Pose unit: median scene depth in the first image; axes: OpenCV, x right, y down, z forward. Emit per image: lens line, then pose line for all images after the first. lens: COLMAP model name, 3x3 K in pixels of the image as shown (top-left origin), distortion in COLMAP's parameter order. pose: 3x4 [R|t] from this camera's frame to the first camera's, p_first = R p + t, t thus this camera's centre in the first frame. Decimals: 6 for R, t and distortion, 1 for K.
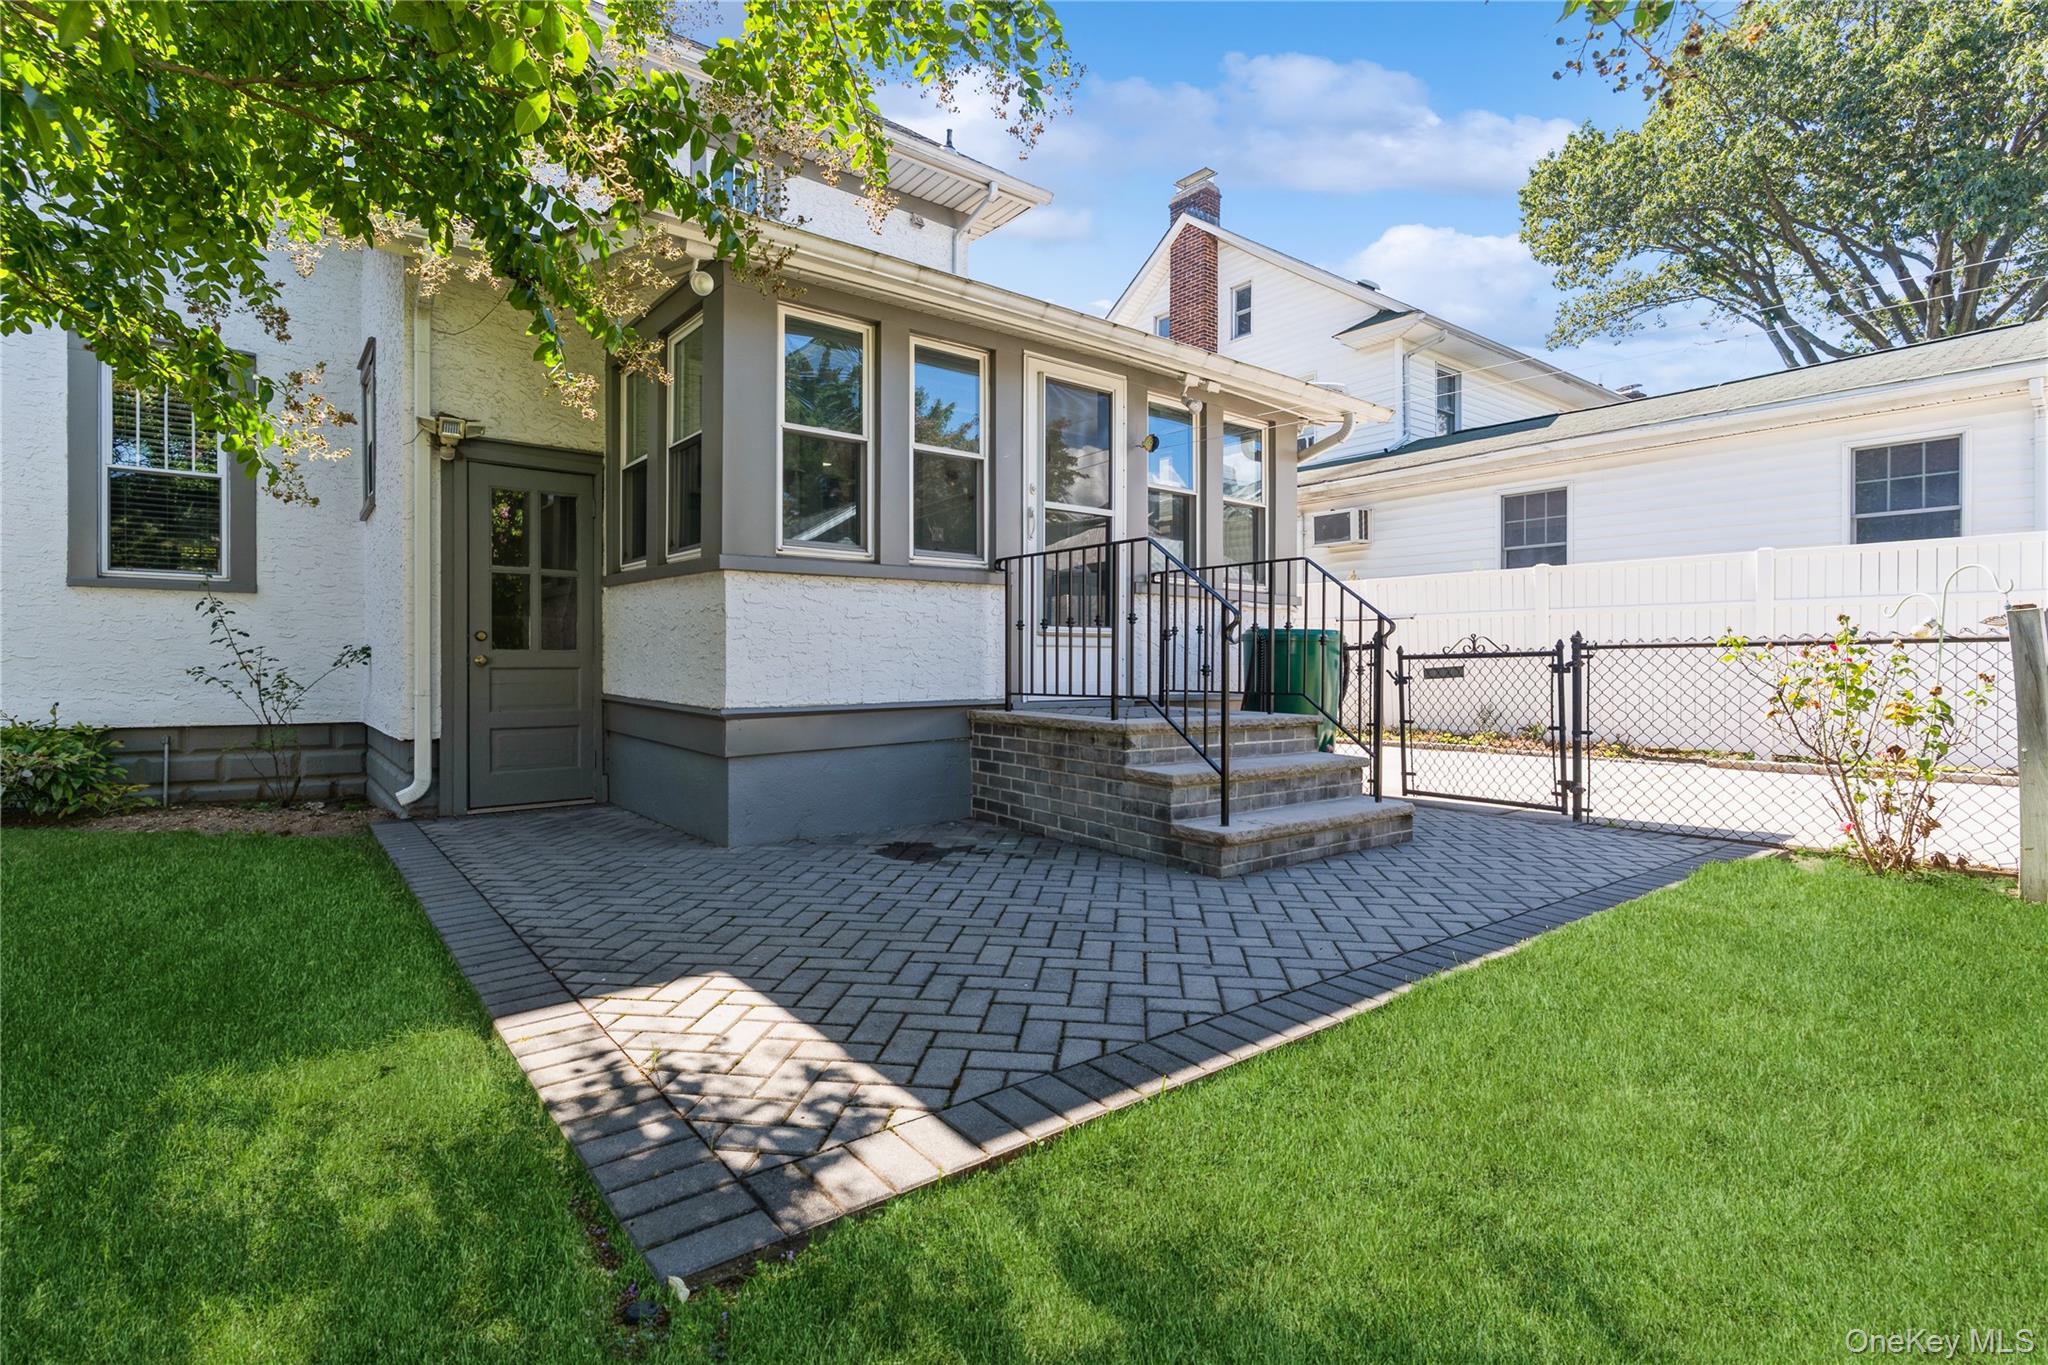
lens RADIAL K [[979.2, 0, 1023.1], [0, 979.2, 672.3], [0, 0, 1]] dist [0.003938, 0.000196]
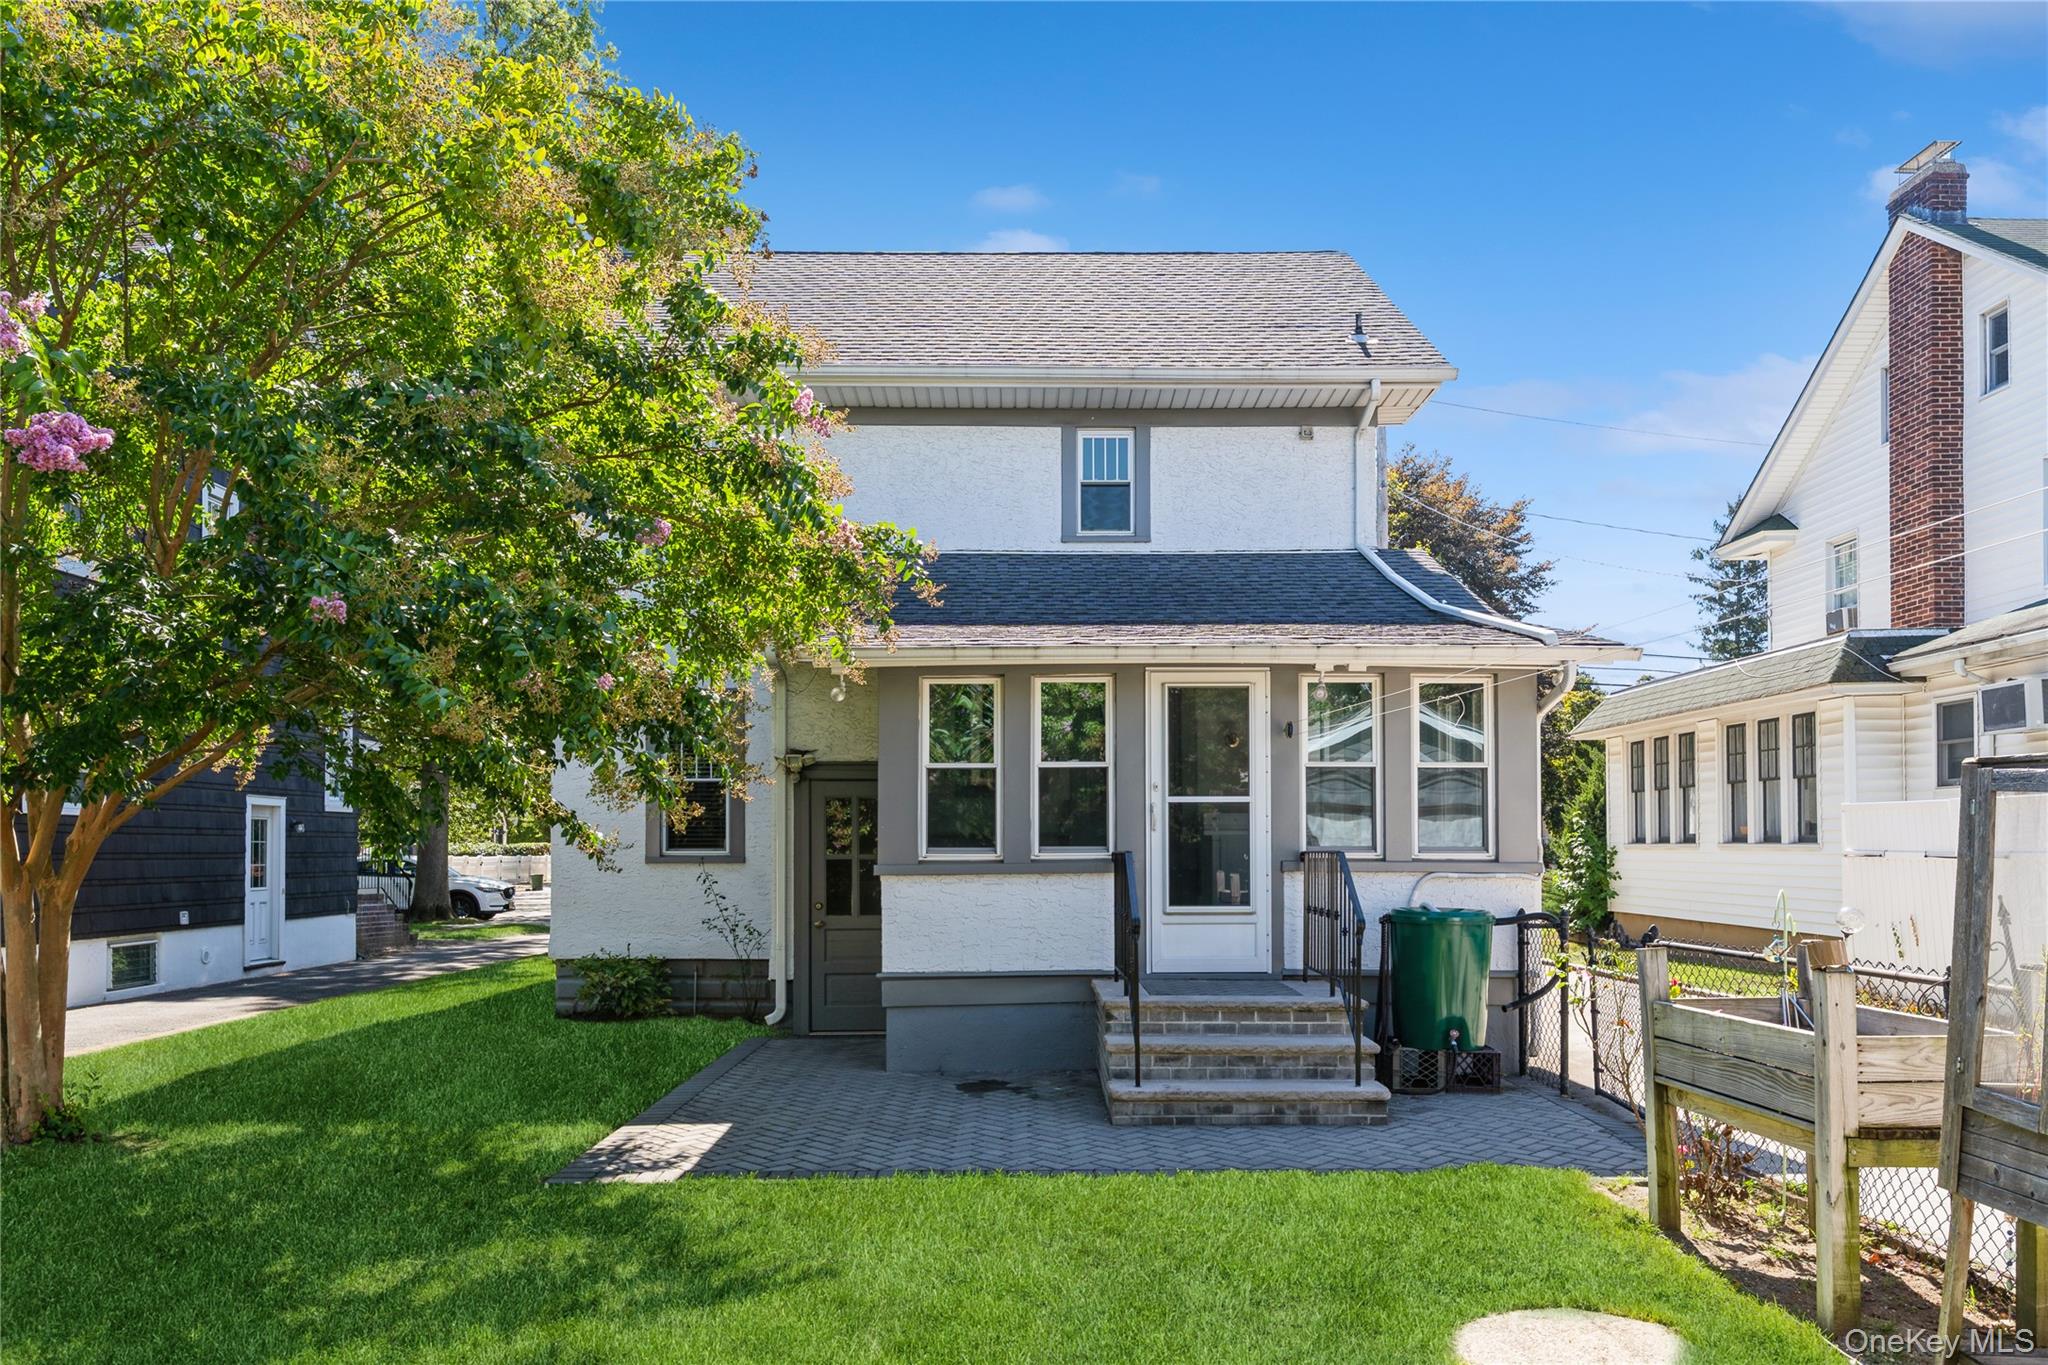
lens RADIAL K [[1449.1, 0, 1008.2], [0, 1449.1, 840.9], [0, 0, 1]] dist [-0.005276, -0.001893]
pose [[0.783027, -0.008193, -0.621934, 0.966409], [-0.000670, 0.999902, -0.014015, -0.105077], [0.621988, 0.011390, 0.782944, -0.447944]]
